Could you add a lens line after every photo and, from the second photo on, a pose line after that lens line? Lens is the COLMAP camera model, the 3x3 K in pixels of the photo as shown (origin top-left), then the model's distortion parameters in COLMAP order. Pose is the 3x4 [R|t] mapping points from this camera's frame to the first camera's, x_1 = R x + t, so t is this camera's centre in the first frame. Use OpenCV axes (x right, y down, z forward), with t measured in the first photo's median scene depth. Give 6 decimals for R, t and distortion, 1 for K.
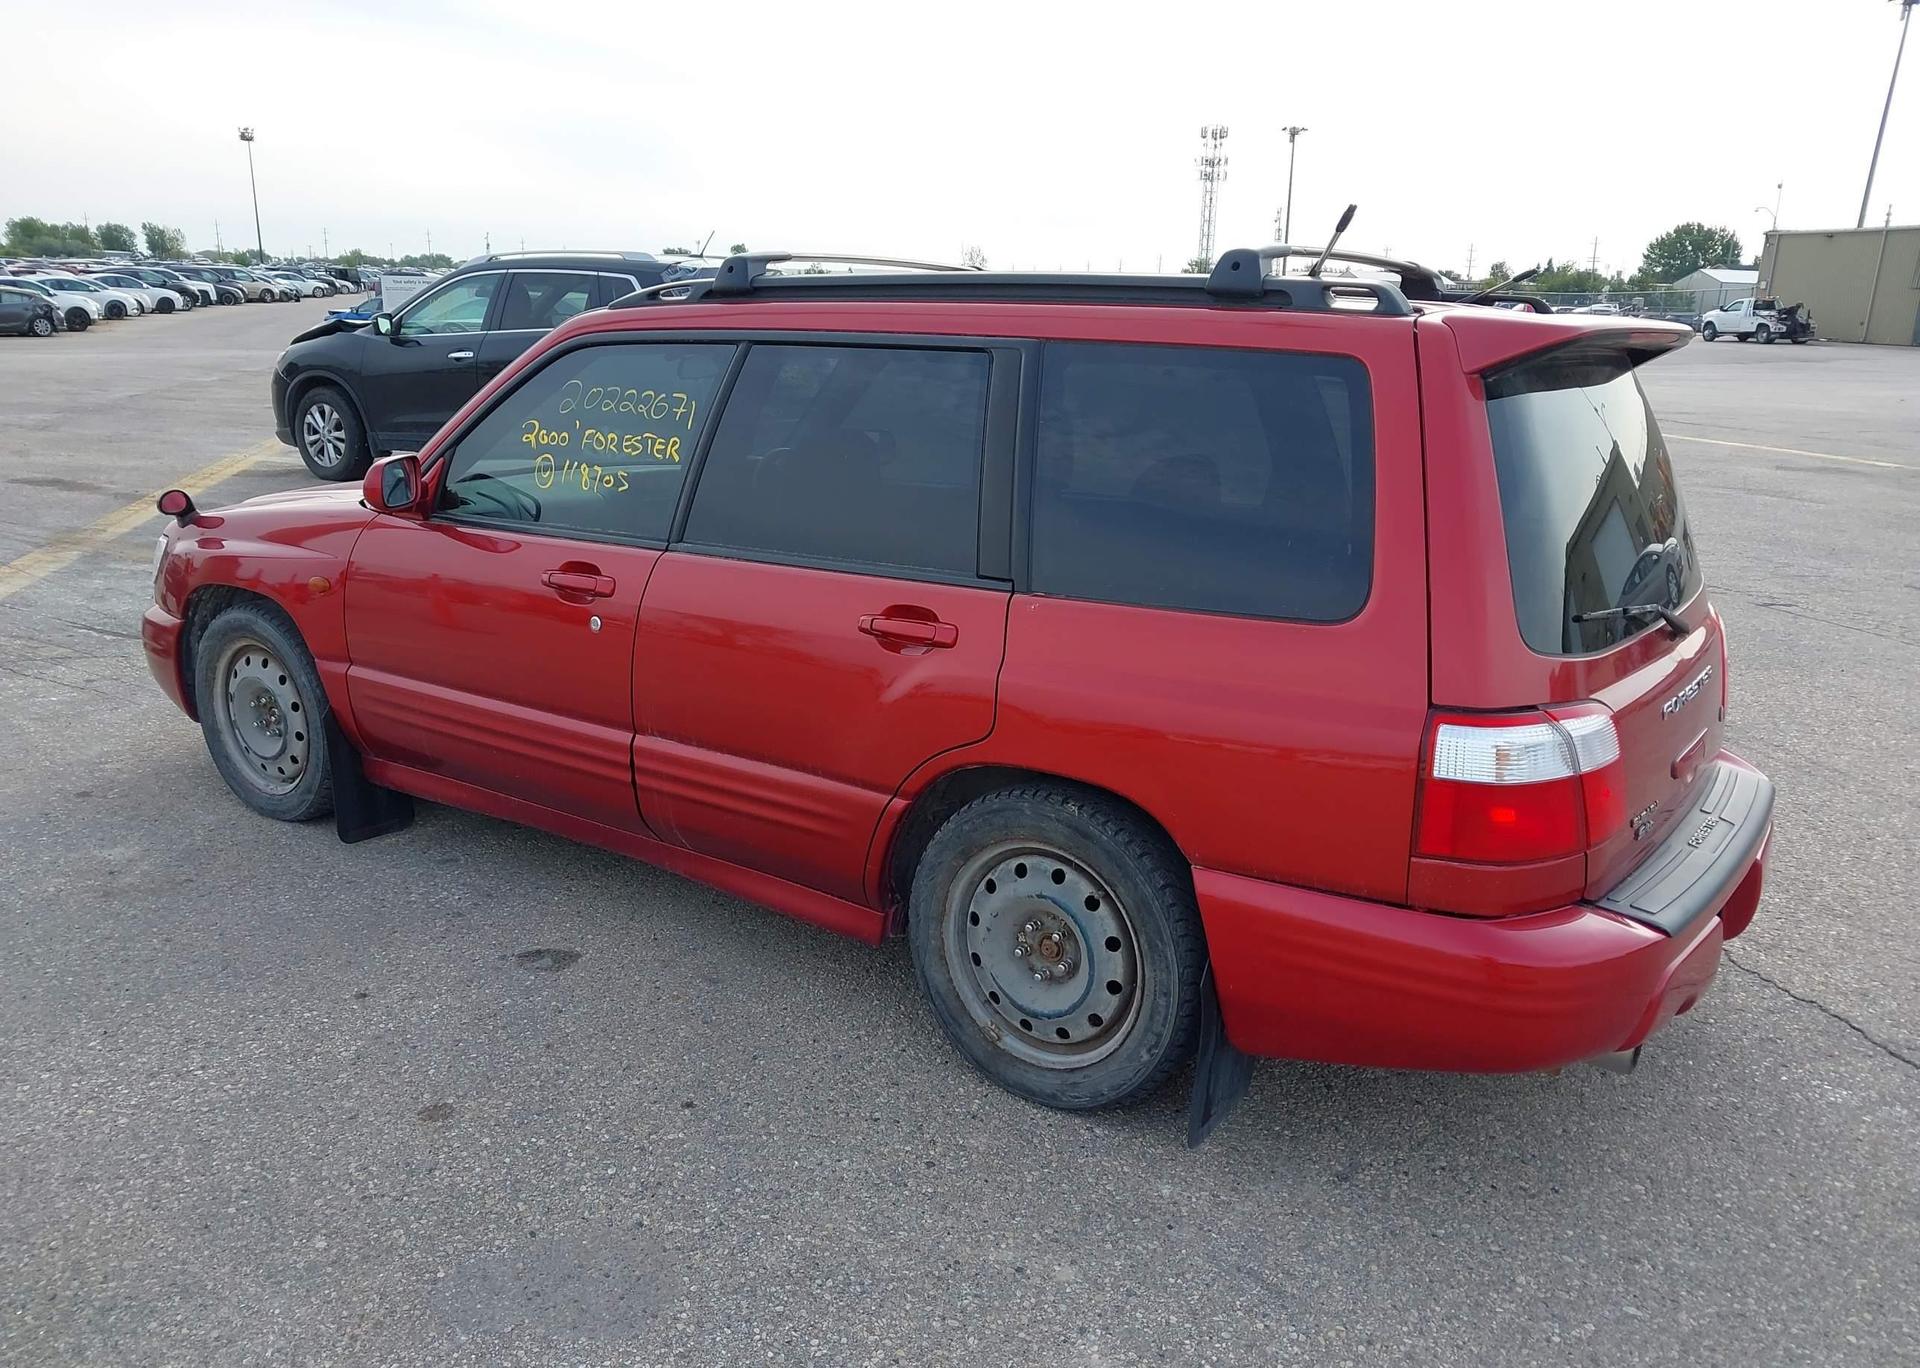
lens RADIAL K [[1541.8, 0, 986.6], [0, 1541.8, 687.0], [0, 0, 1]] dist [0.062688, -0.090719]
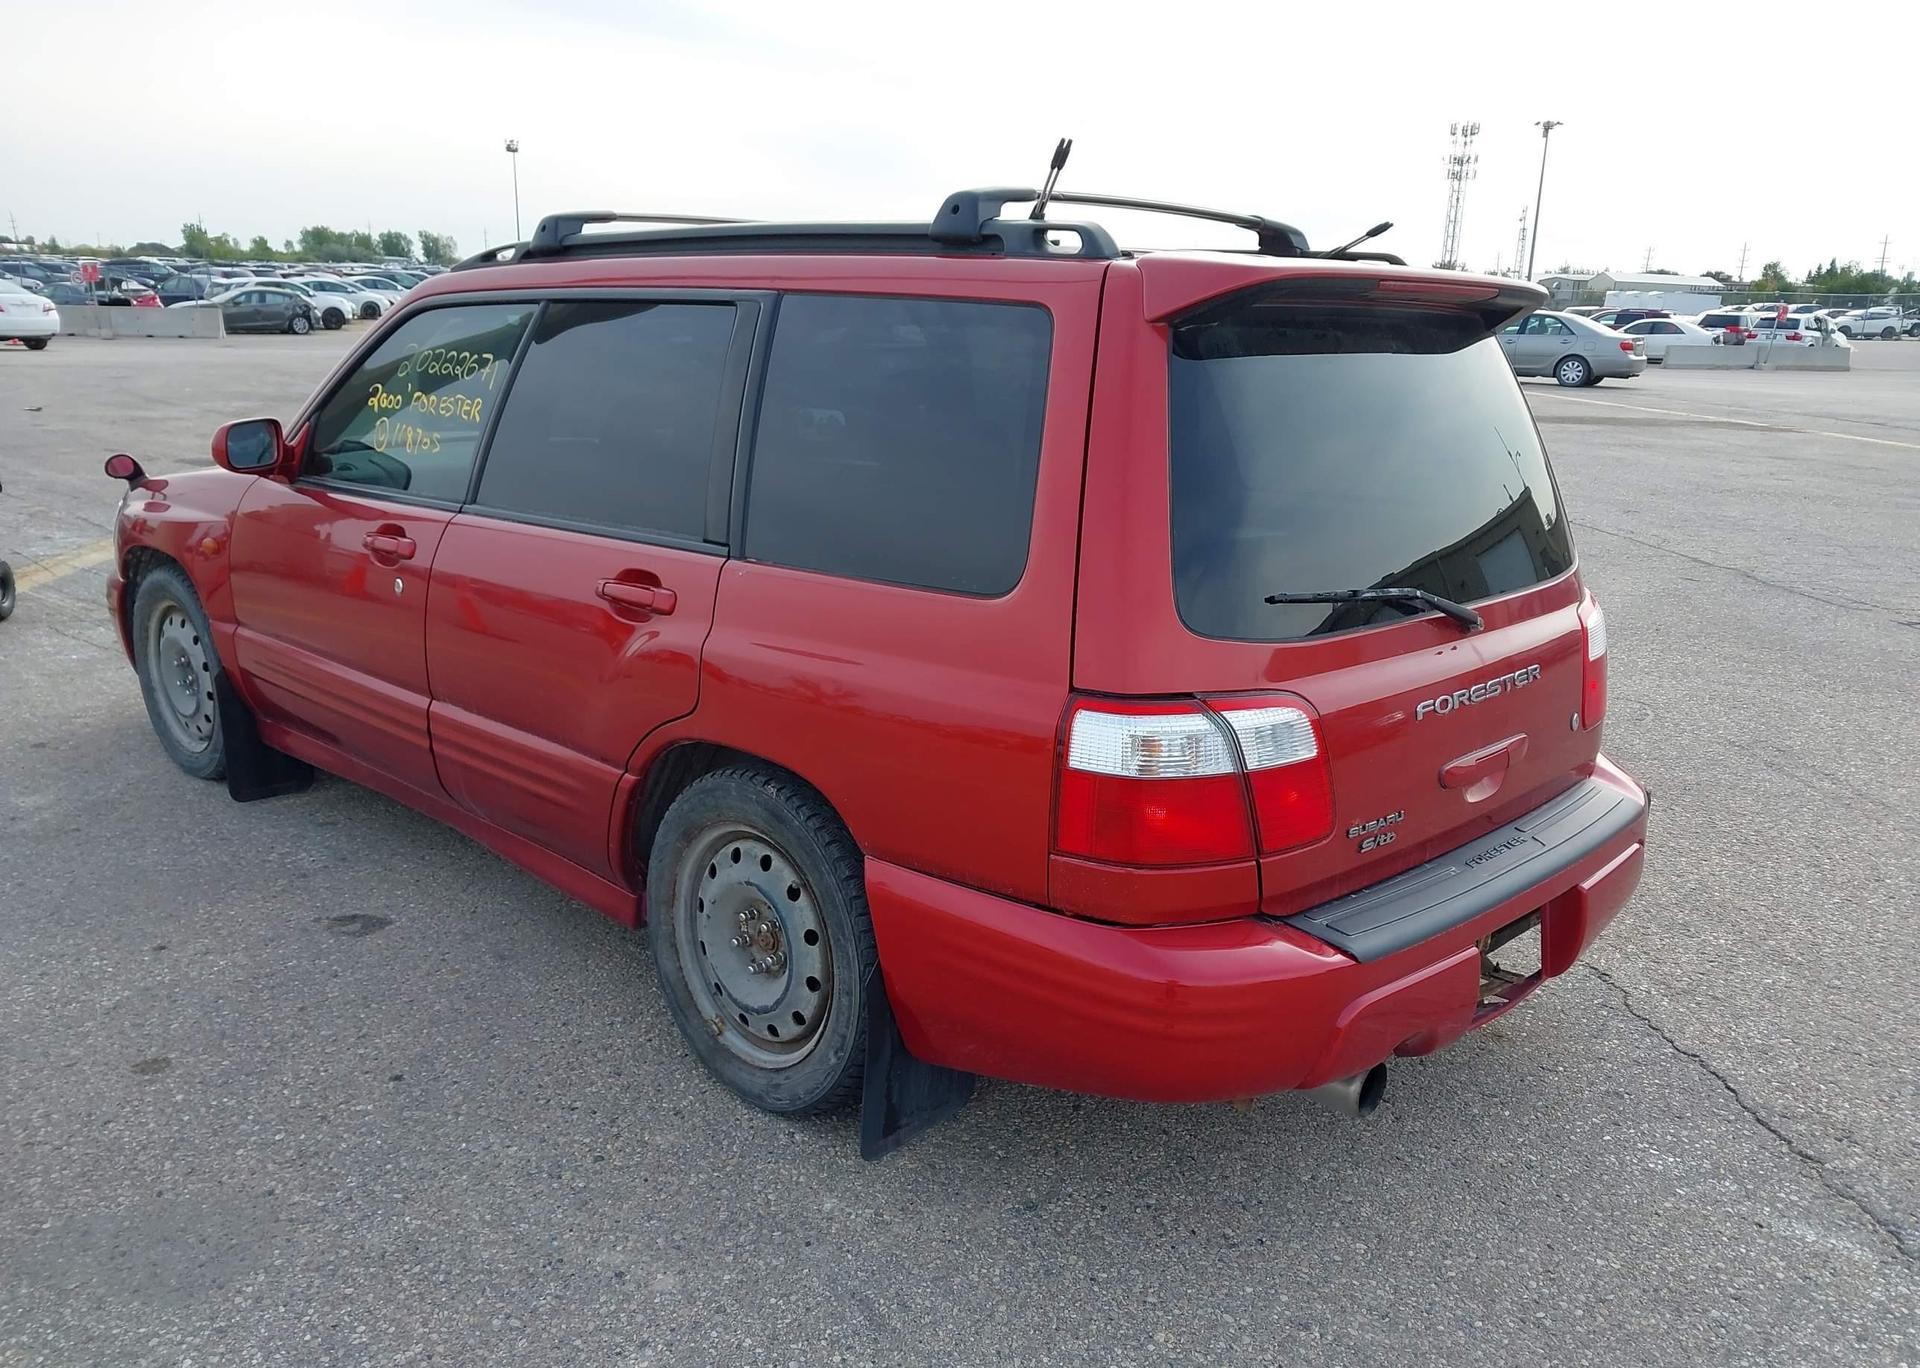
lens RADIAL K [[1558.9, 0, 960.0], [0, 1558.9, 684.0], [0, 0, 1]] dist [0.013975, 0.002625]
pose [[0.988763, 0.036163, -0.145051, 0.283280], [-0.036951, 0.999313, -0.002737, 0.012199], [0.144853, 0.008066, 0.989420, 0.077213]]
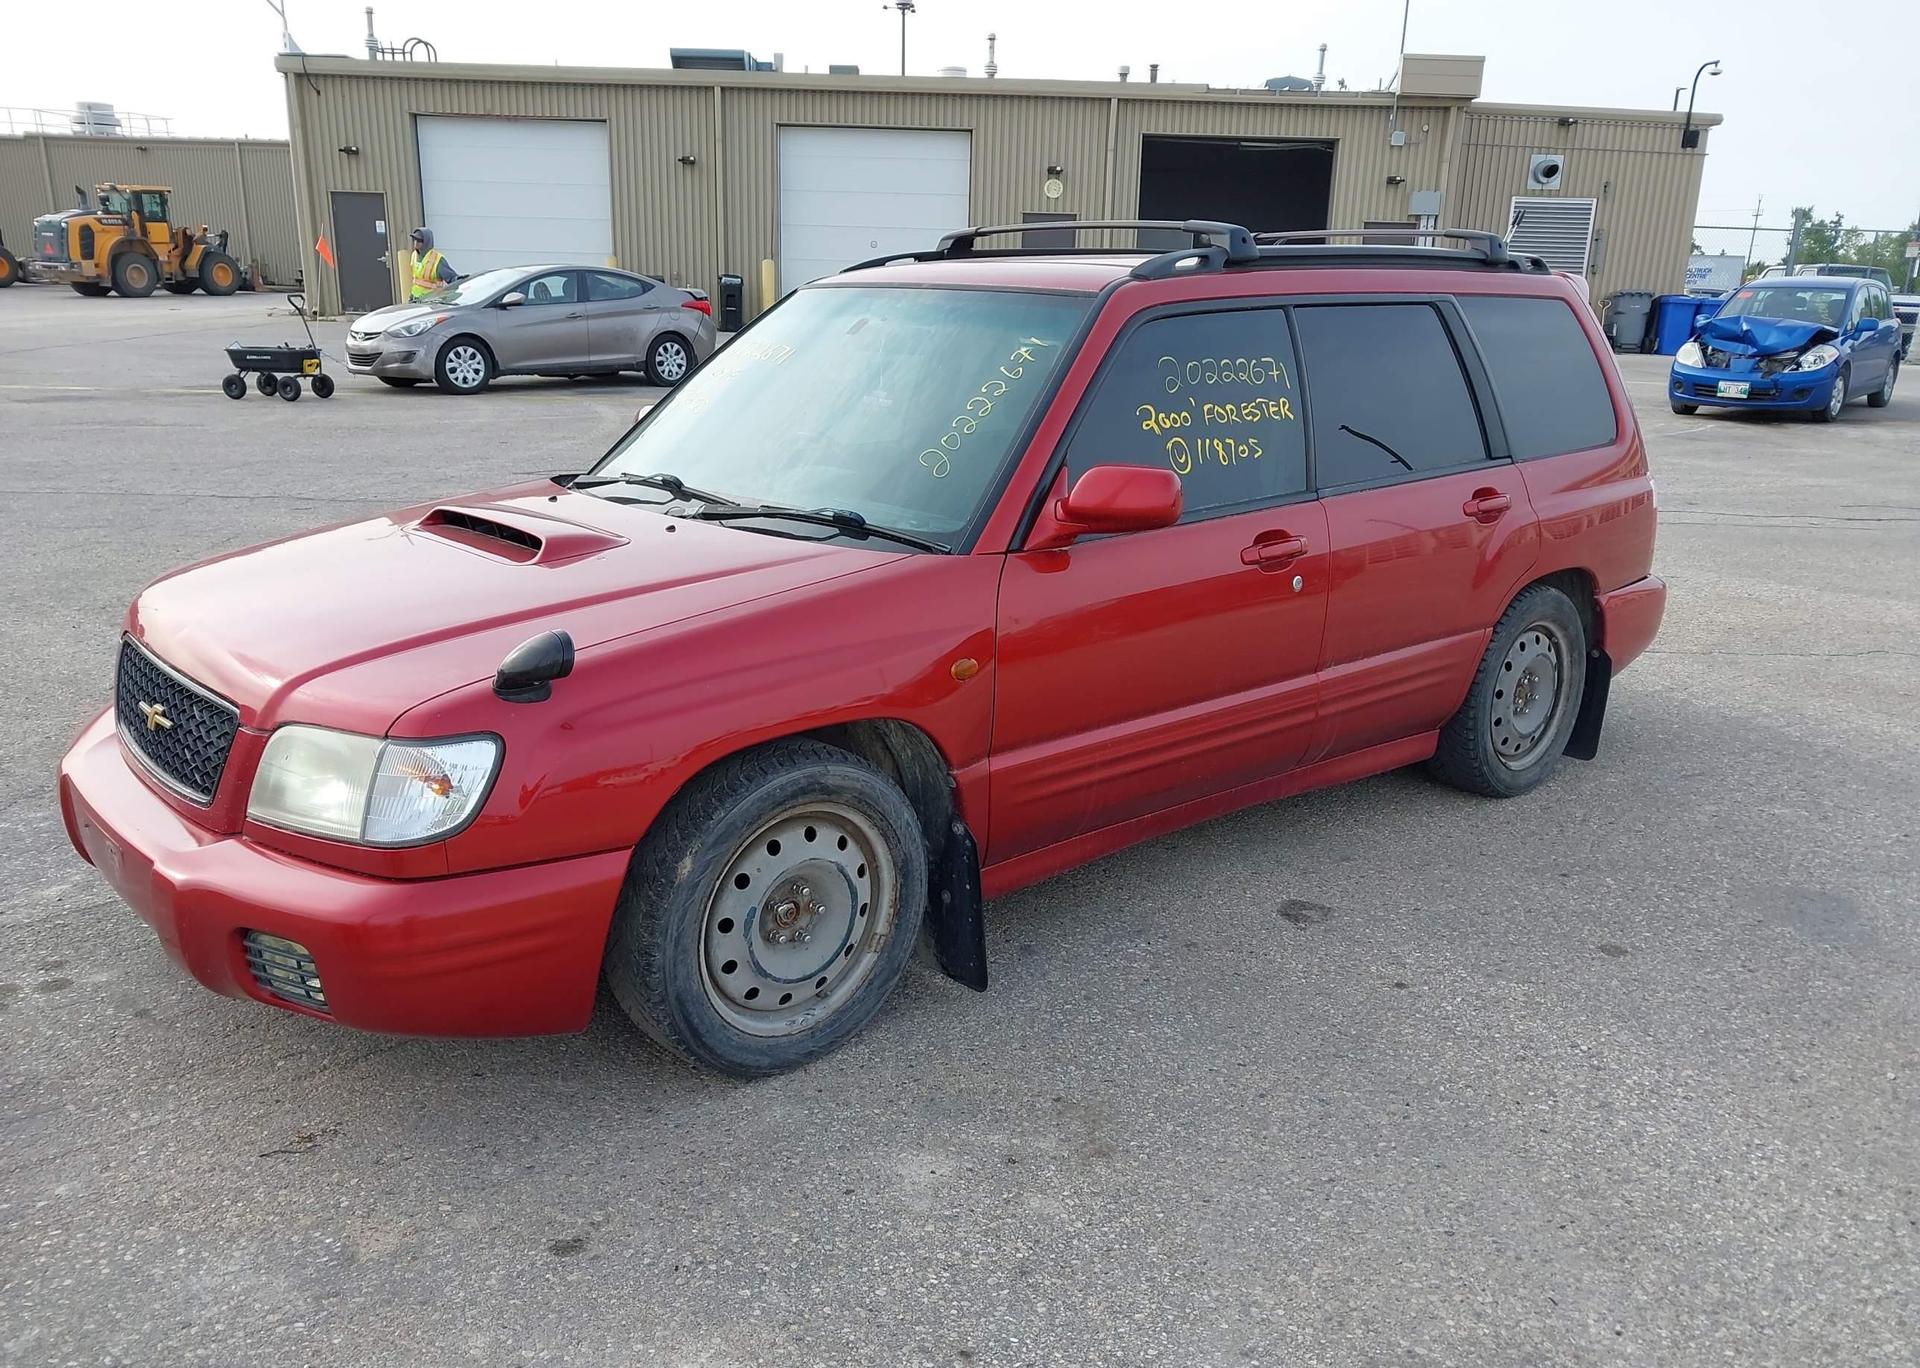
lens RADIAL K [[1558.9, 0, 960.0], [0, 1558.9, 684.0], [0, 0, 1]] dist [0.013975, 0.002625]
pose [[0.247531, -0.272414, 0.929795, -1.499470], [0.227206, 0.949220, 0.217619, -0.295167], [-0.941863, 0.157388, 0.296856, 1.045645]]
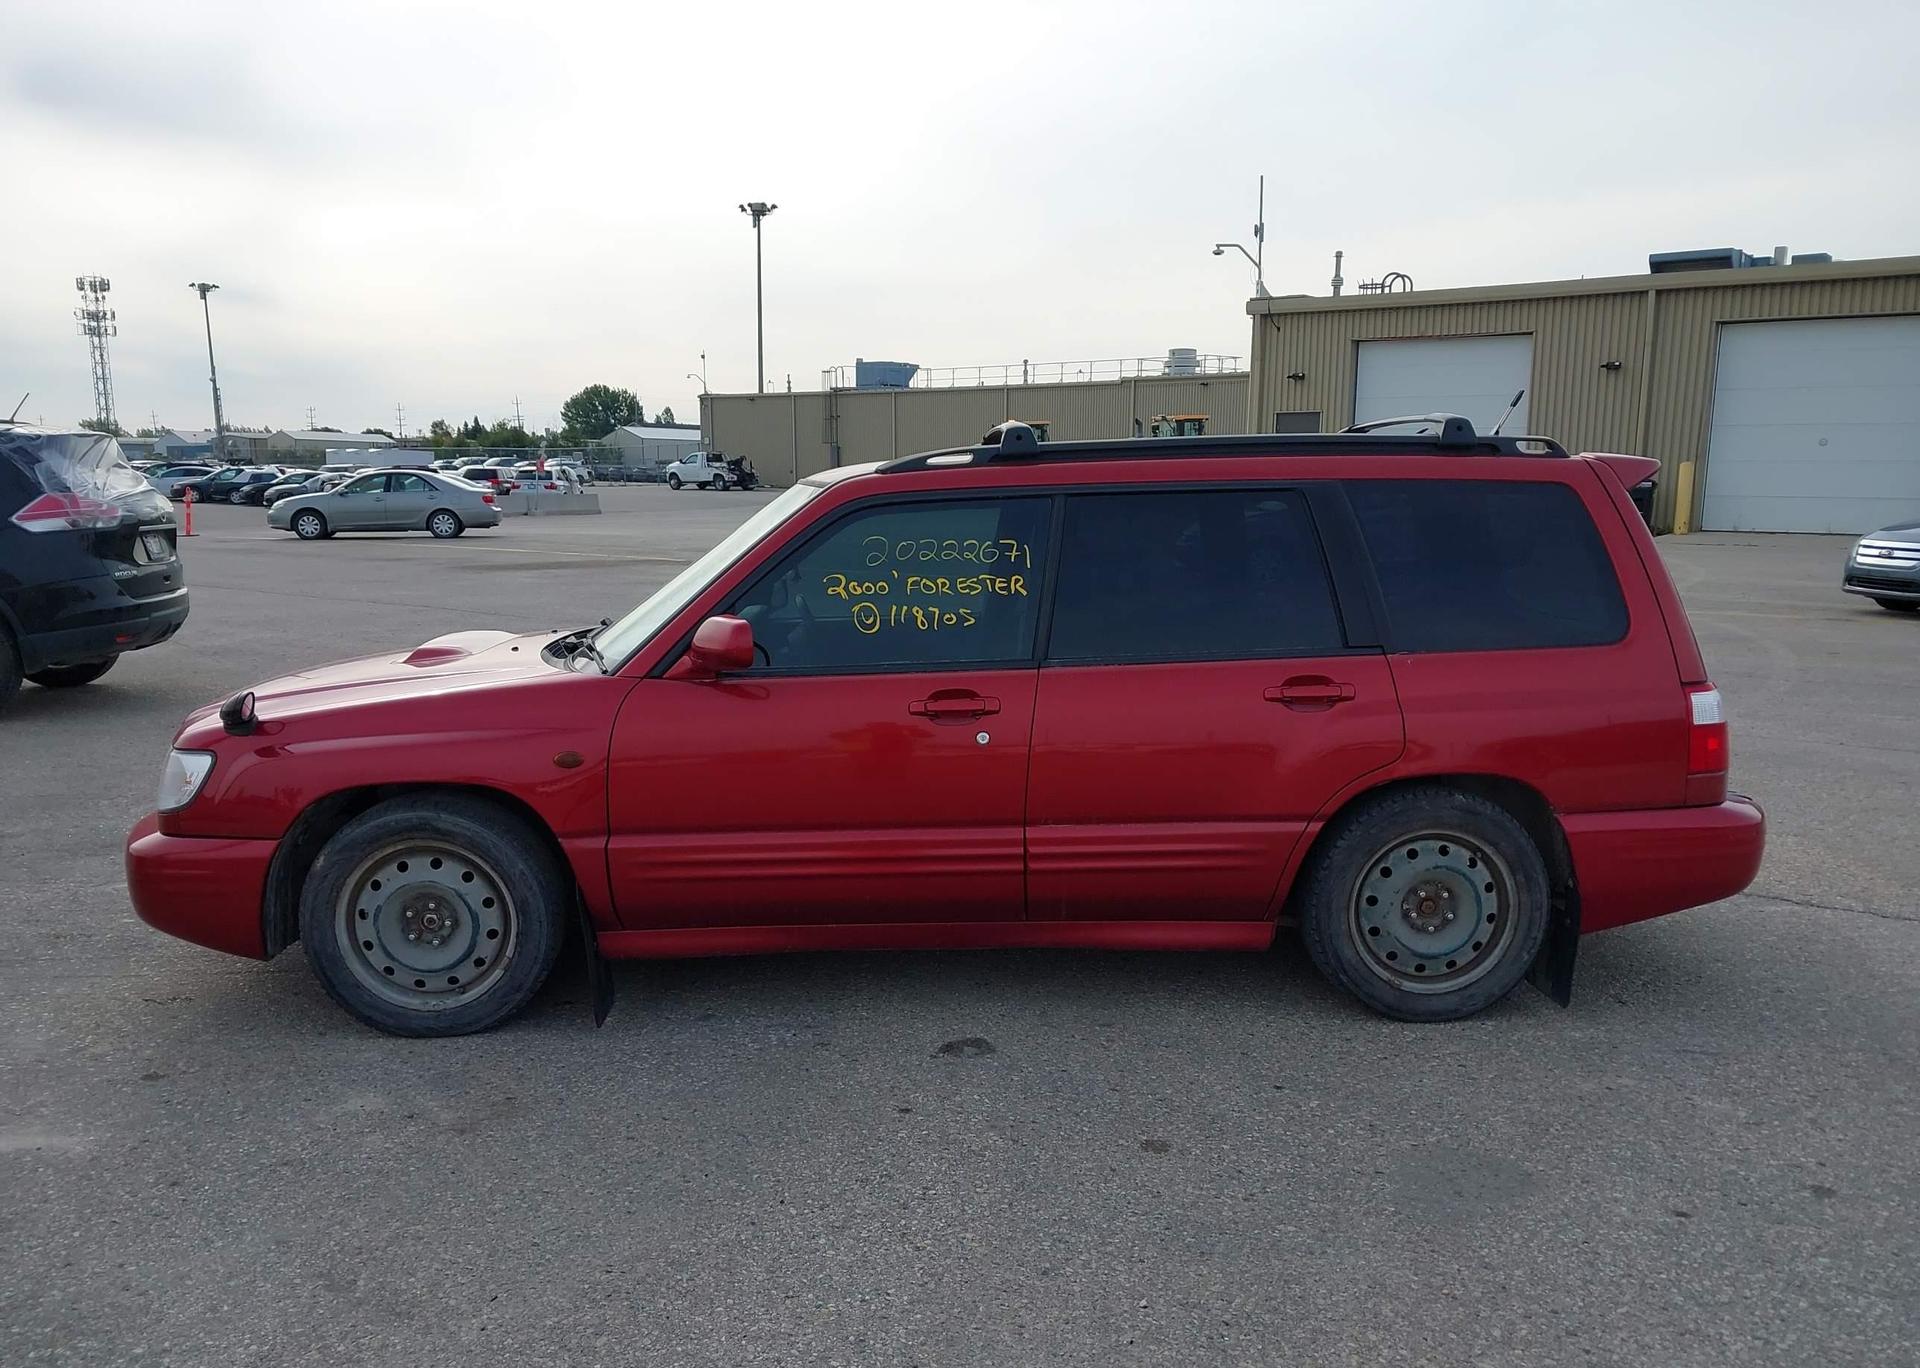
lens RADIAL K [[1521.2, 0, 978.9], [0, 1521.2, 673.7], [0, 0, 1]] dist [0.161235, -0.316633]
pose [[0.788524, -0.108447, 0.605367, -1.075997], [0.170713, 0.984244, -0.046043, -0.042219], [-0.590836, 0.139650, 0.794614, 0.101703]]
